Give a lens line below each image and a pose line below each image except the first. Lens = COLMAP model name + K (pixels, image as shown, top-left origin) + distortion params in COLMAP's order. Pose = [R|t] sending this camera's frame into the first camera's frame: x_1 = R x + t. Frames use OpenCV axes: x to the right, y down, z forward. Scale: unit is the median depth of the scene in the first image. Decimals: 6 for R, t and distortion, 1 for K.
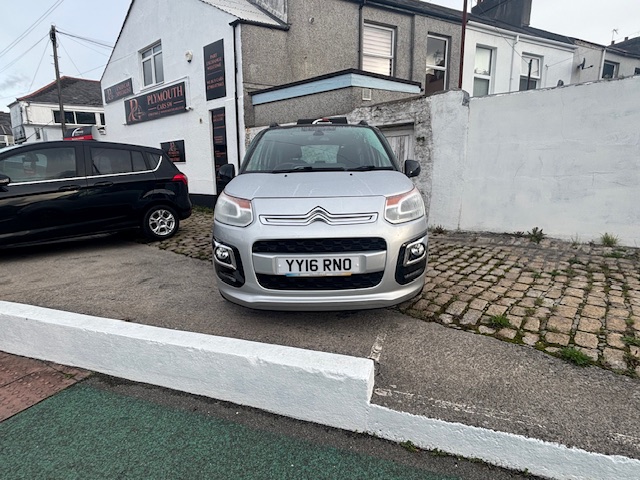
lens RADIAL K [[342.3, 0, 318.4], [0, 342.3, 237.5], [0, 0, 1]] dist [-0.008141, -0.000695]
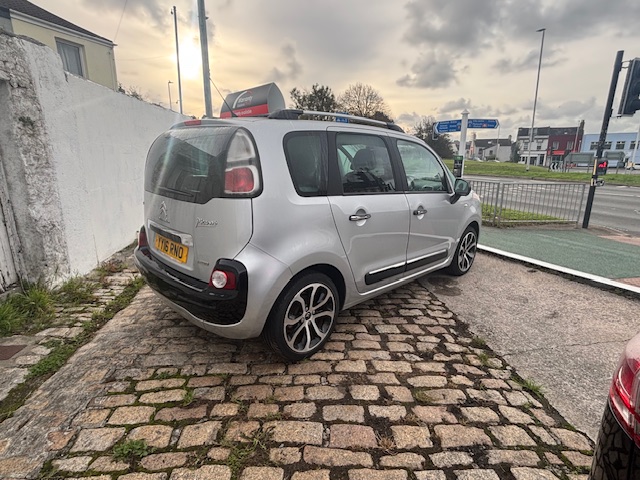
lens RADIAL K [[342.3, 0, 316.0], [0, 342.3, 242.5], [0, 0, 1]] dist [-0.008141, -0.000695]
pose [[-0.715040, -0.165212, 0.679281, -0.461629], [0.132373, 0.922098, 0.363611, -0.315543], [-0.686437, 0.349915, -0.637467, 1.373077]]
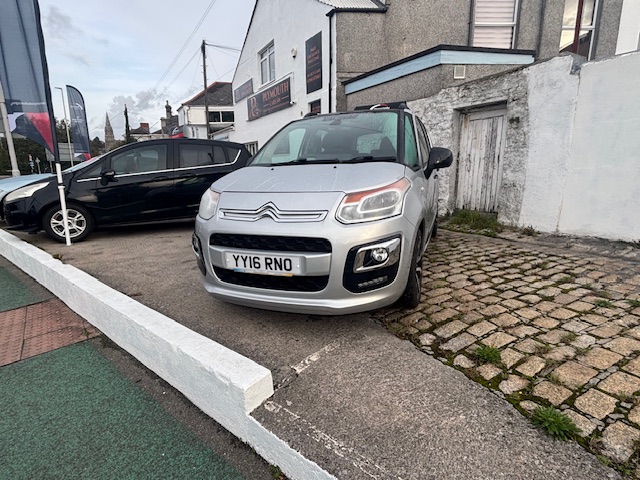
lens RADIAL K [[342.3, 0, 317.7], [0, 342.3, 236.0], [0, 0, 1]] dist [-0.008141, -0.000695]
pose [[0.932550, 0.062471, -0.355594, 0.209571], [-0.052635, 0.997918, 0.037279, -0.016910], [0.357182, -0.016048, 0.933897, 0.065138]]
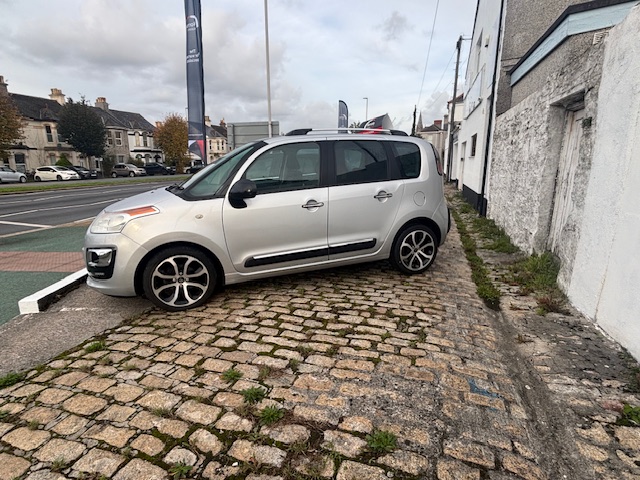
lens RADIAL K [[342.3, 0, 319.9], [0, 342.3, 242.1], [0, 0, 1]] dist [-0.008141, -0.000695]
pose [[0.380221, 0.216976, -0.899085, 0.805174], [-0.166081, 0.972310, 0.164412, -0.169605], [0.909862, 0.086808, 0.405728, 0.571602]]
